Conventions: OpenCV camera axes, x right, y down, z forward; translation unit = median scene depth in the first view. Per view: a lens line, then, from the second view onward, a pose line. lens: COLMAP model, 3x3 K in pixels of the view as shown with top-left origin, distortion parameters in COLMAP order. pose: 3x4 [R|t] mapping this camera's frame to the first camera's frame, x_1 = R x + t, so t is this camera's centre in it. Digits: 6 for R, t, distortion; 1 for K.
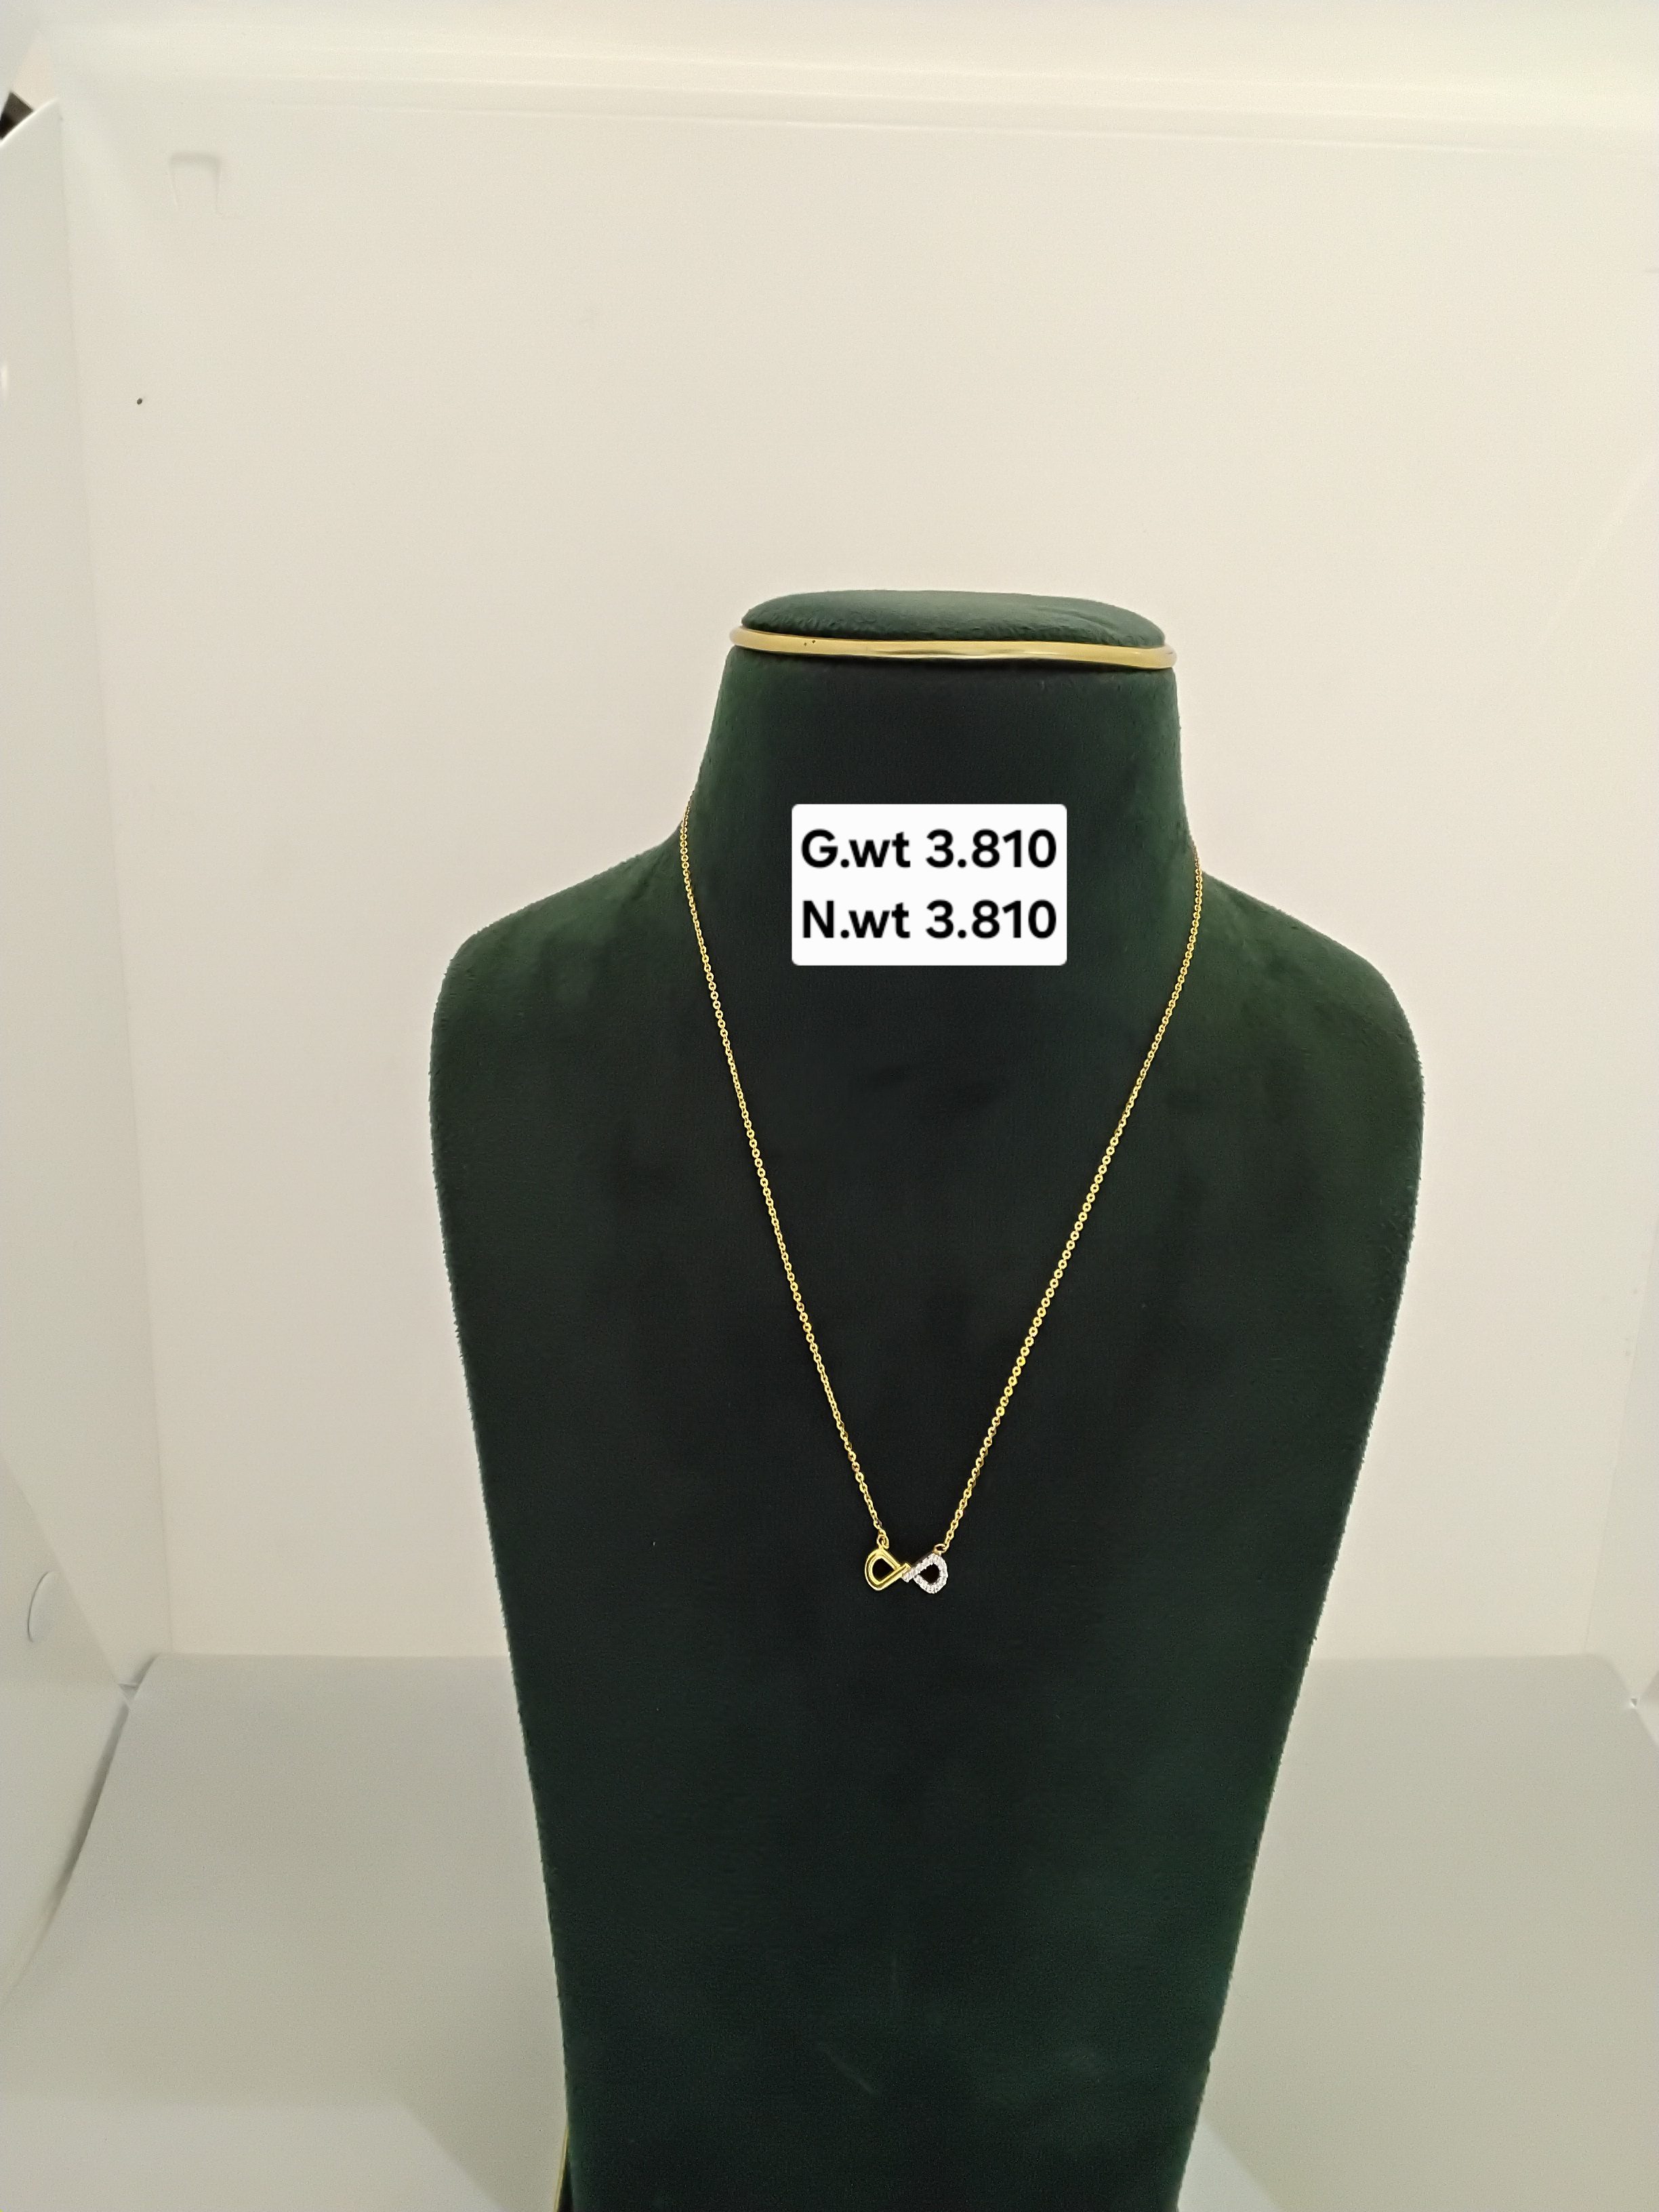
lens RADIAL K [[1734.6, 0, 832.6], [0, 1734.6, 1109.0], [0, 0, 1]] dist [0.096446, -0.156674]
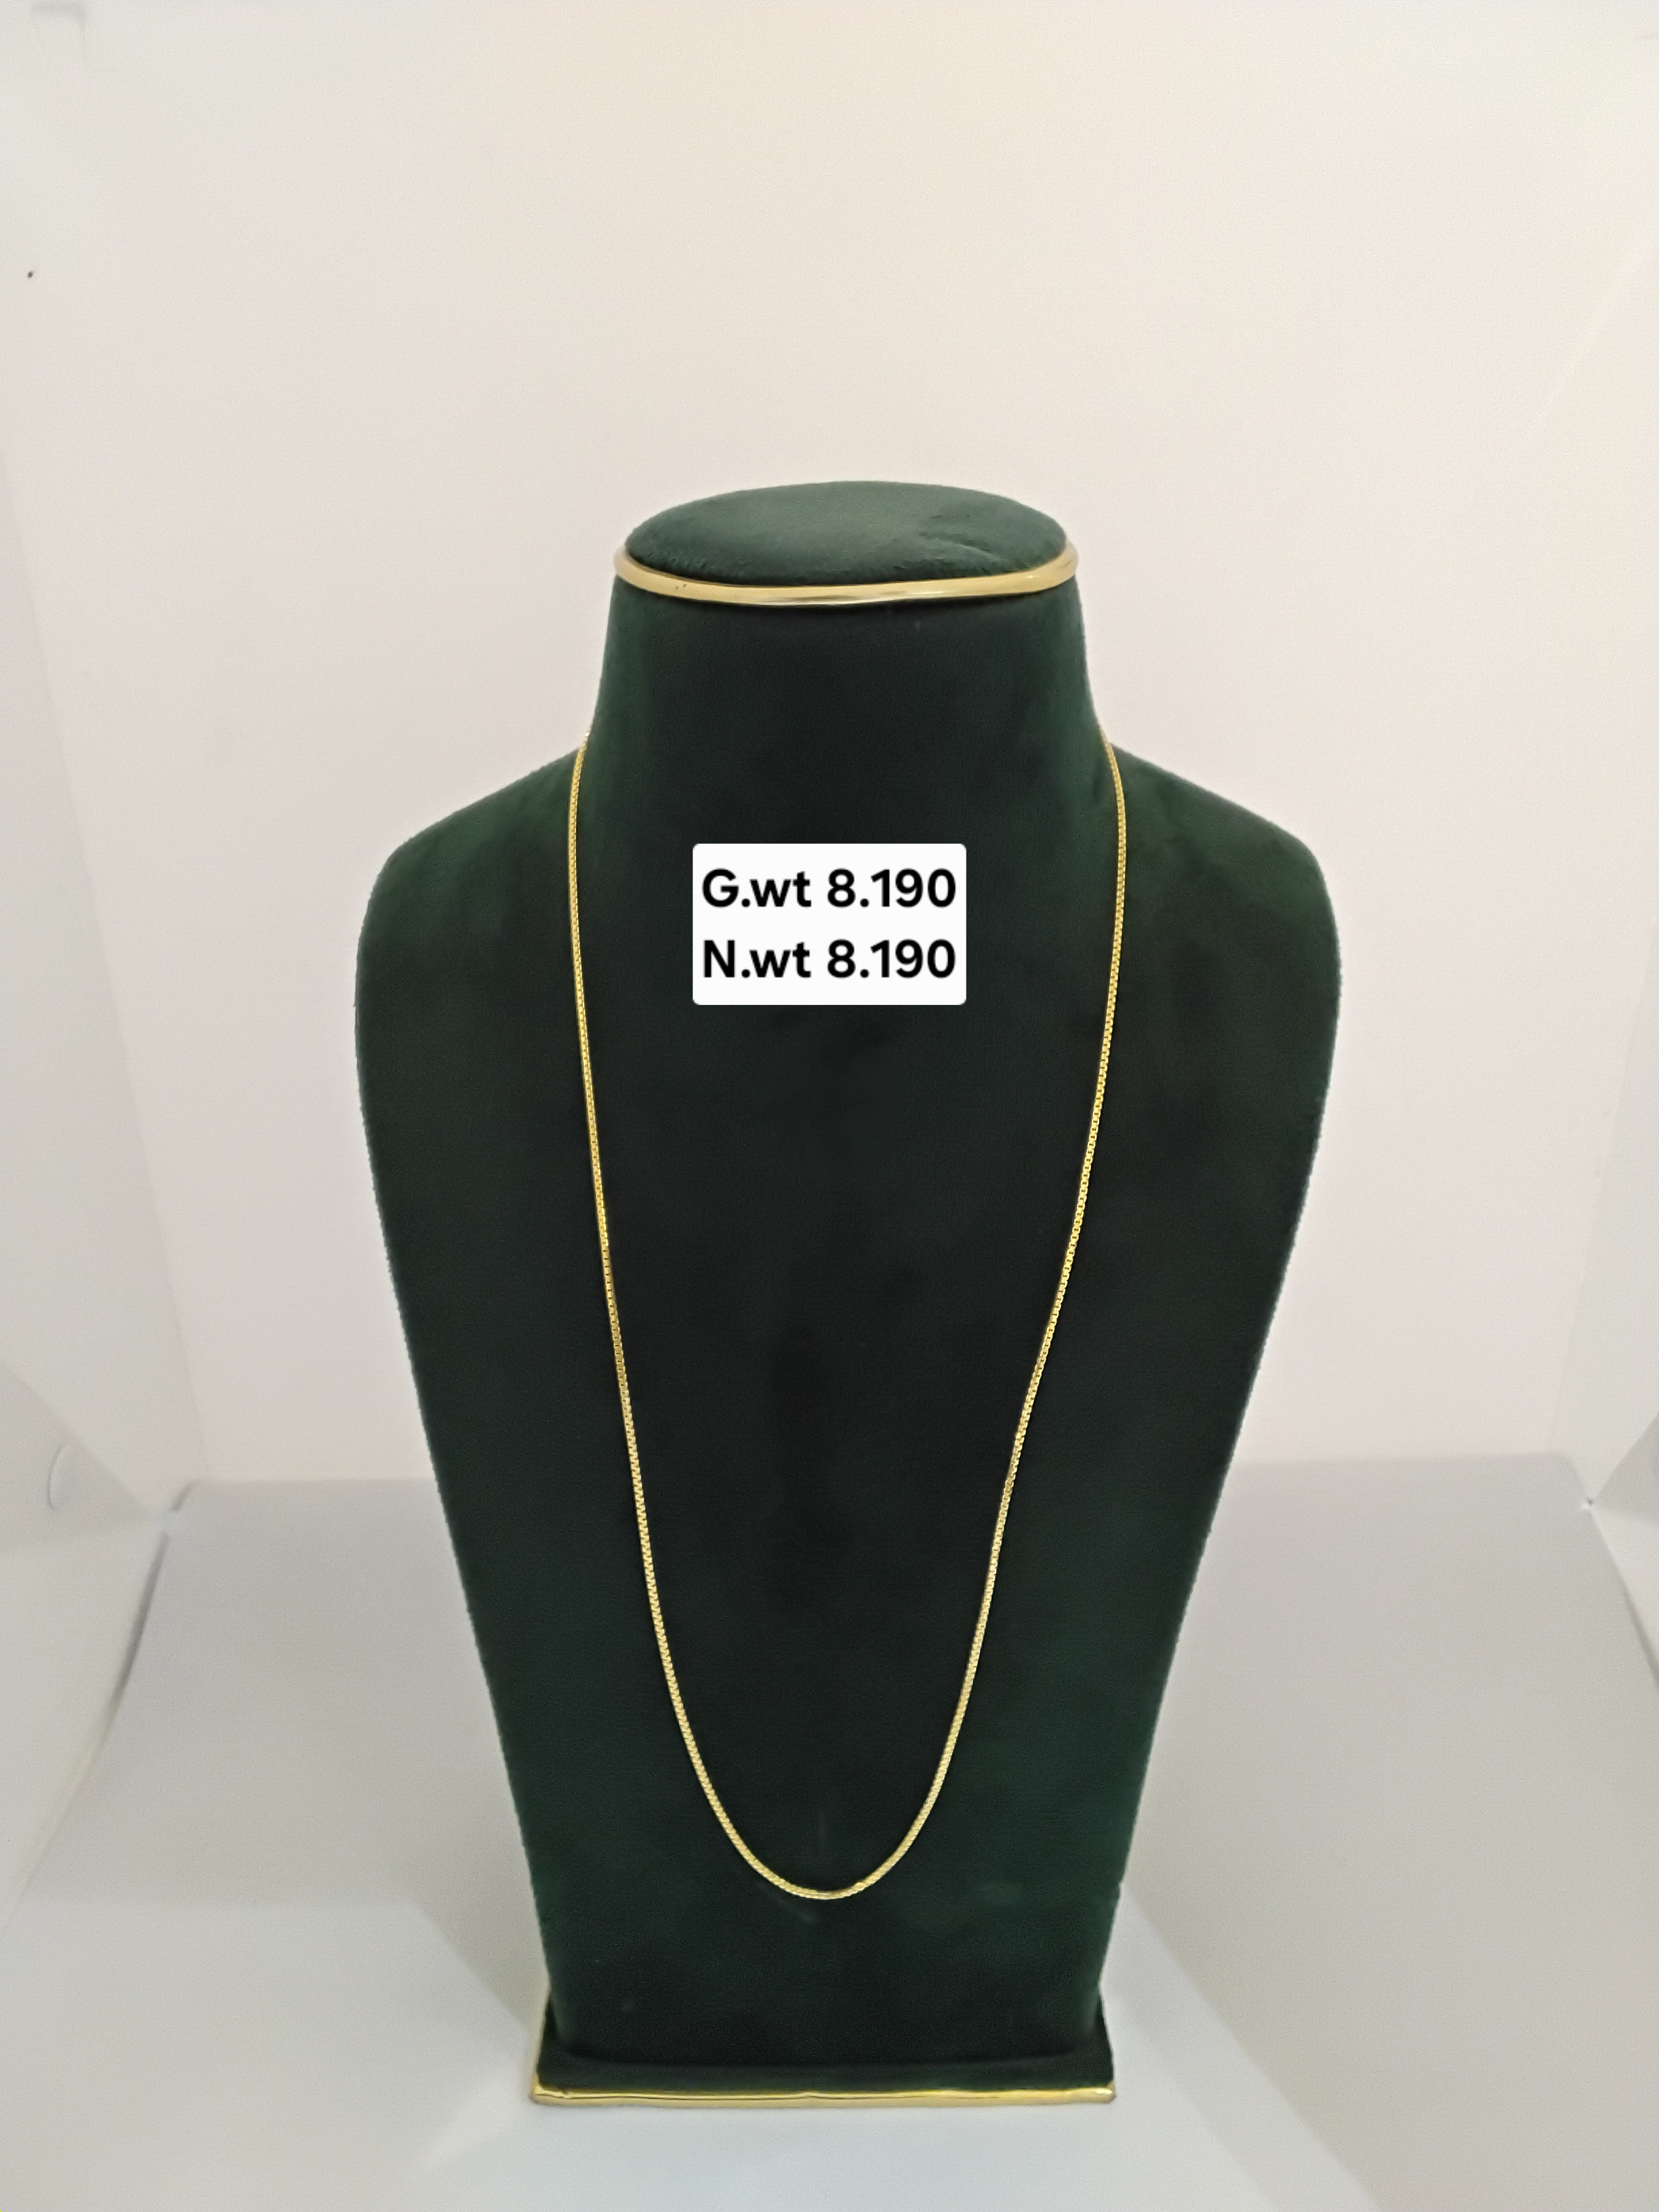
lens RADIAL K [[1745.5, 0, 832.3], [0, 1745.5, 1113.0], [0, 0, 1]] dist [0.106046, -0.174963]
pose [[0.998249, -0.025160, -0.053540, 0.109002], [0.034111, 0.984249, 0.173468, -0.136500], [0.048333, -0.174991, 0.983383, -0.010654]]
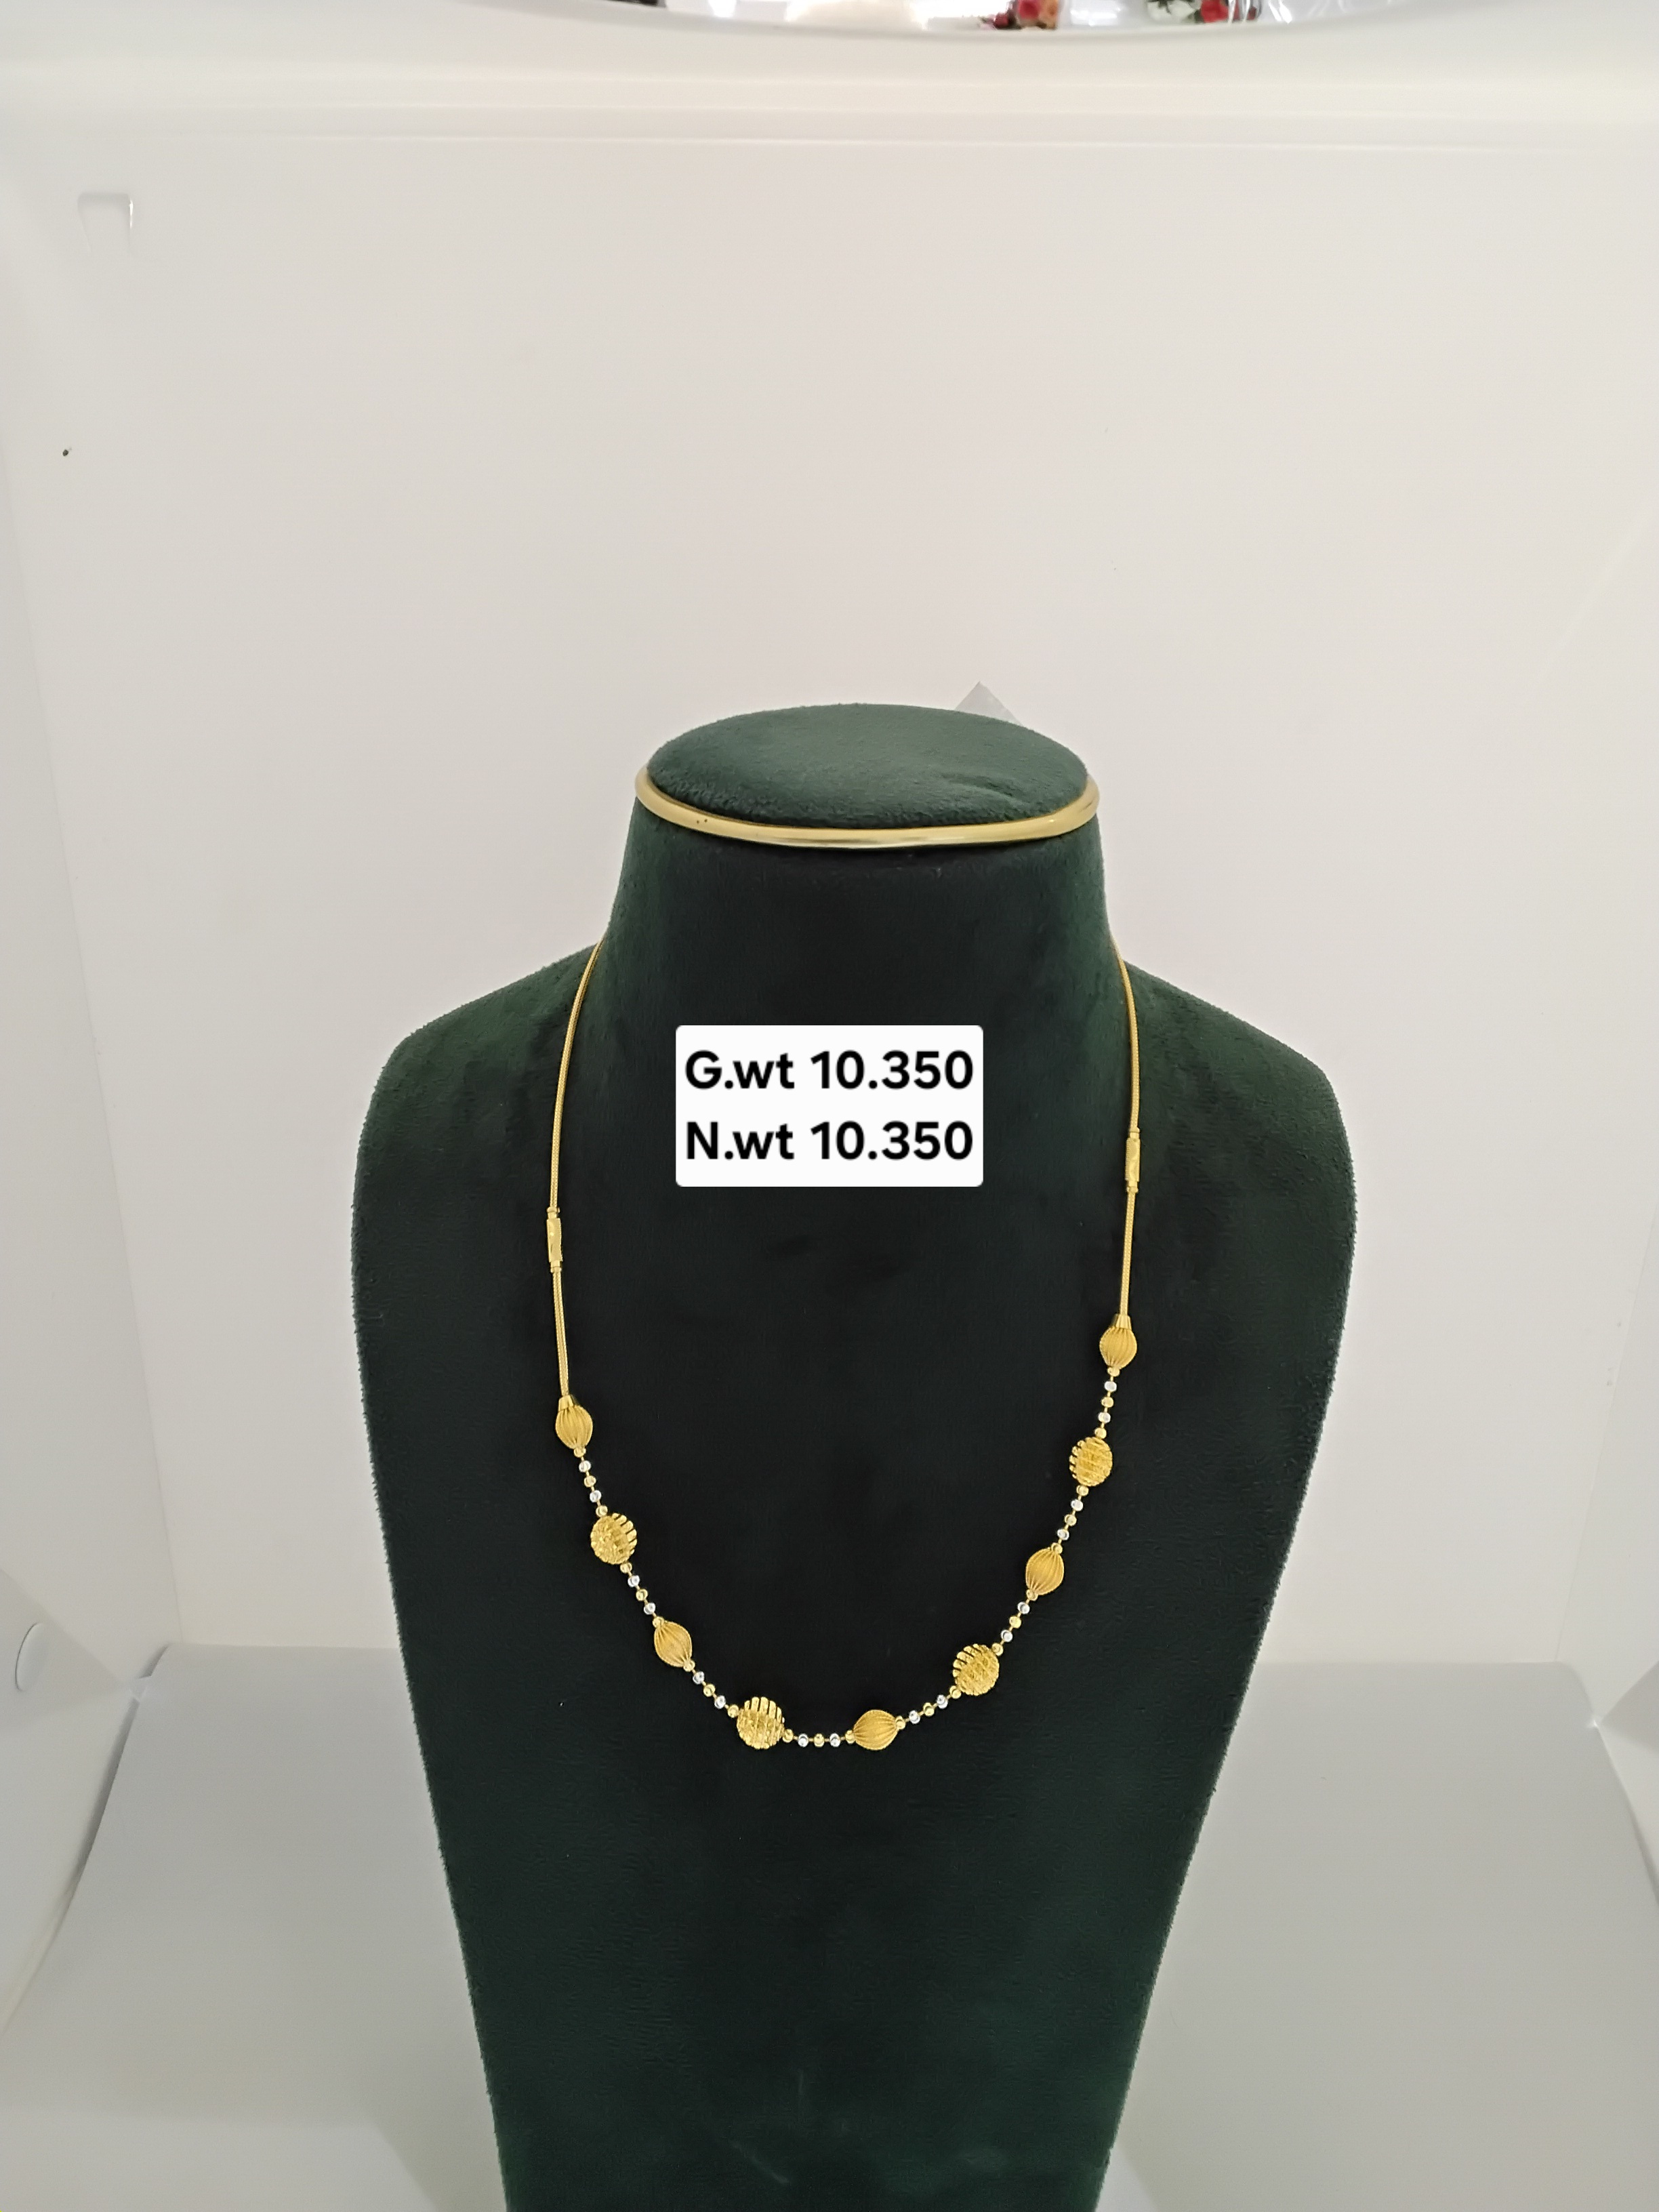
lens RADIAL K [[1741.3, 0, 831.6], [0, 1741.3, 1107.4], [0, 0, 1]] dist [0.090082, -0.148835]
pose [[0.998746, 0.003663, -0.049921, 0.101091], [0.002306, 0.992893, 0.118984, -0.210452], [0.050002, -0.118950, 0.991640, 0.022420]]
